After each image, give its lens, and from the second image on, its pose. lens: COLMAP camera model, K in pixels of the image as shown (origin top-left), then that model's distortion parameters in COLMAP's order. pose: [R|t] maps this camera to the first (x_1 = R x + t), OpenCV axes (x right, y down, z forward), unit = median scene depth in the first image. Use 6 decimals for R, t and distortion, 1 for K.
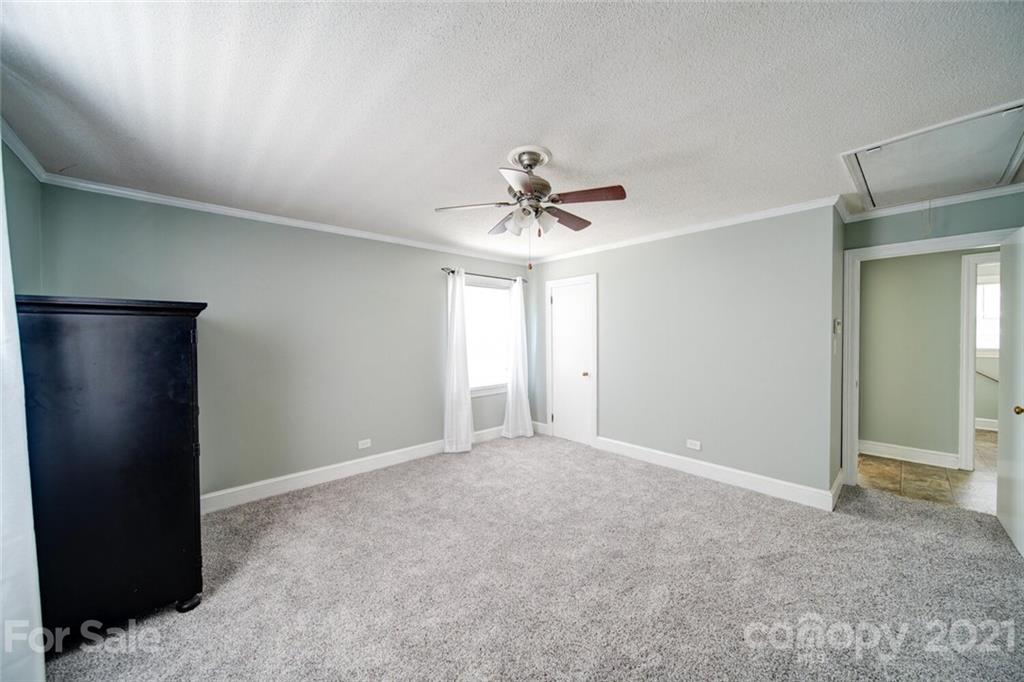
lens RADIAL K [[361.0, 0, 512.0], [0, 361.0, 341.0], [0, 0, 1]] dist [-0.001967, -0.000347]
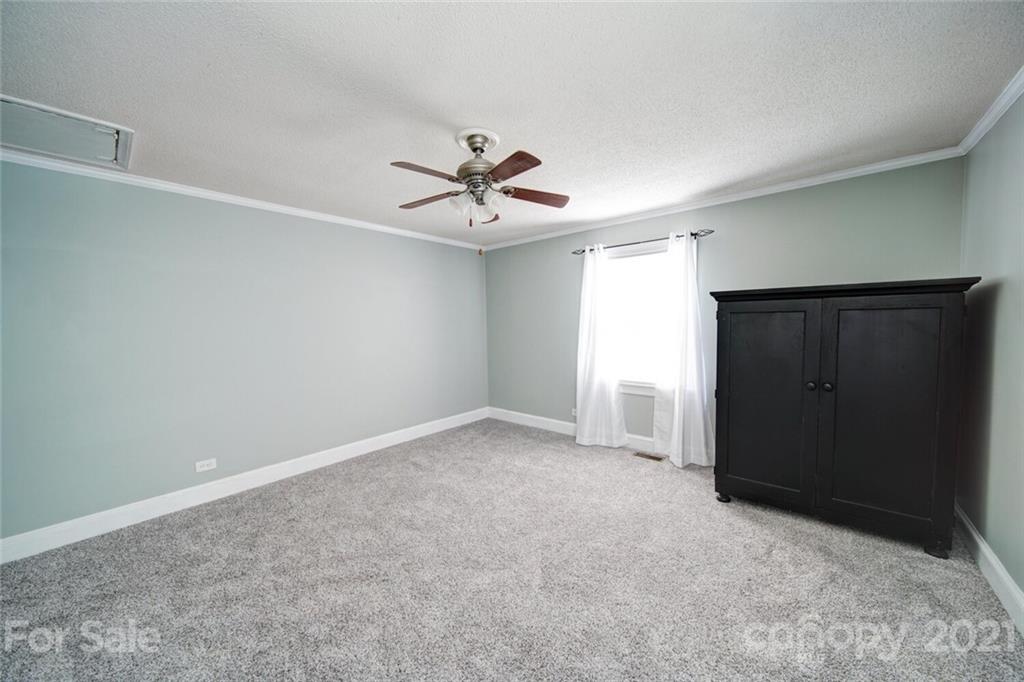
lens RADIAL K [[361.0, 0, 512.0], [0, 361.0, 341.0], [0, 0, 1]] dist [-0.001967, -0.000347]
pose [[-0.991940, 0.044431, -0.118661, 0.053698], [0.035031, 0.996166, 0.080161, -0.030026], [0.121768, 0.075358, -0.989694, 1.156302]]
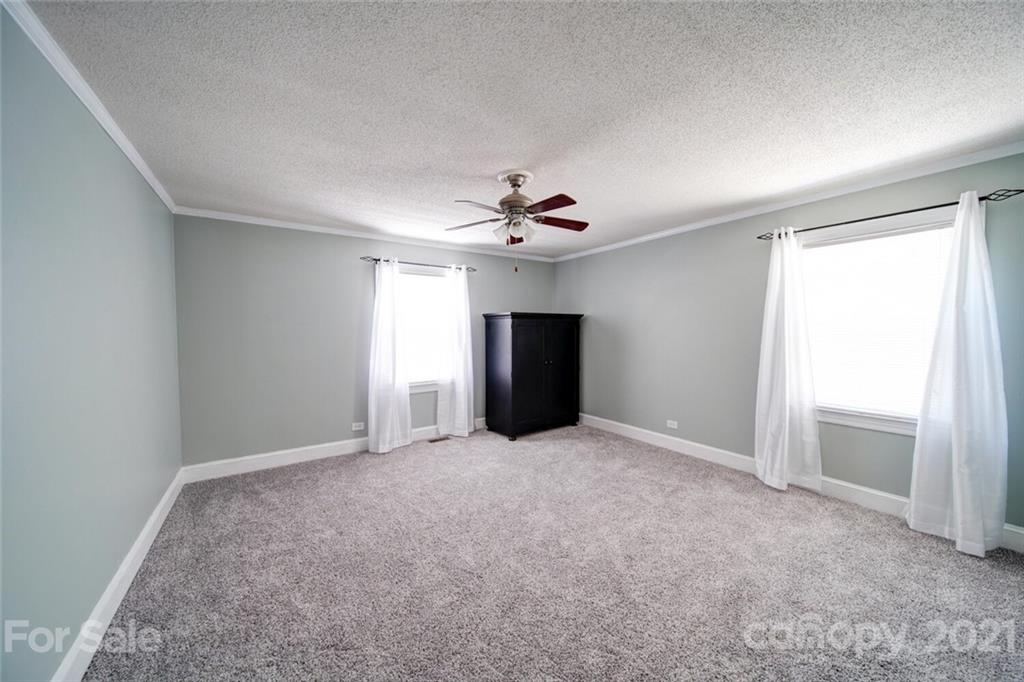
lens RADIAL K [[361.0, 0, 512.0], [0, 361.0, 341.0], [0, 0, 1]] dist [-0.001967, -0.000347]
pose [[-0.136468, 0.043720, -0.989679, 0.717216], [-0.008670, 0.998935, 0.045324, -0.011268], [0.990607, 0.014766, -0.135944, 0.659001]]
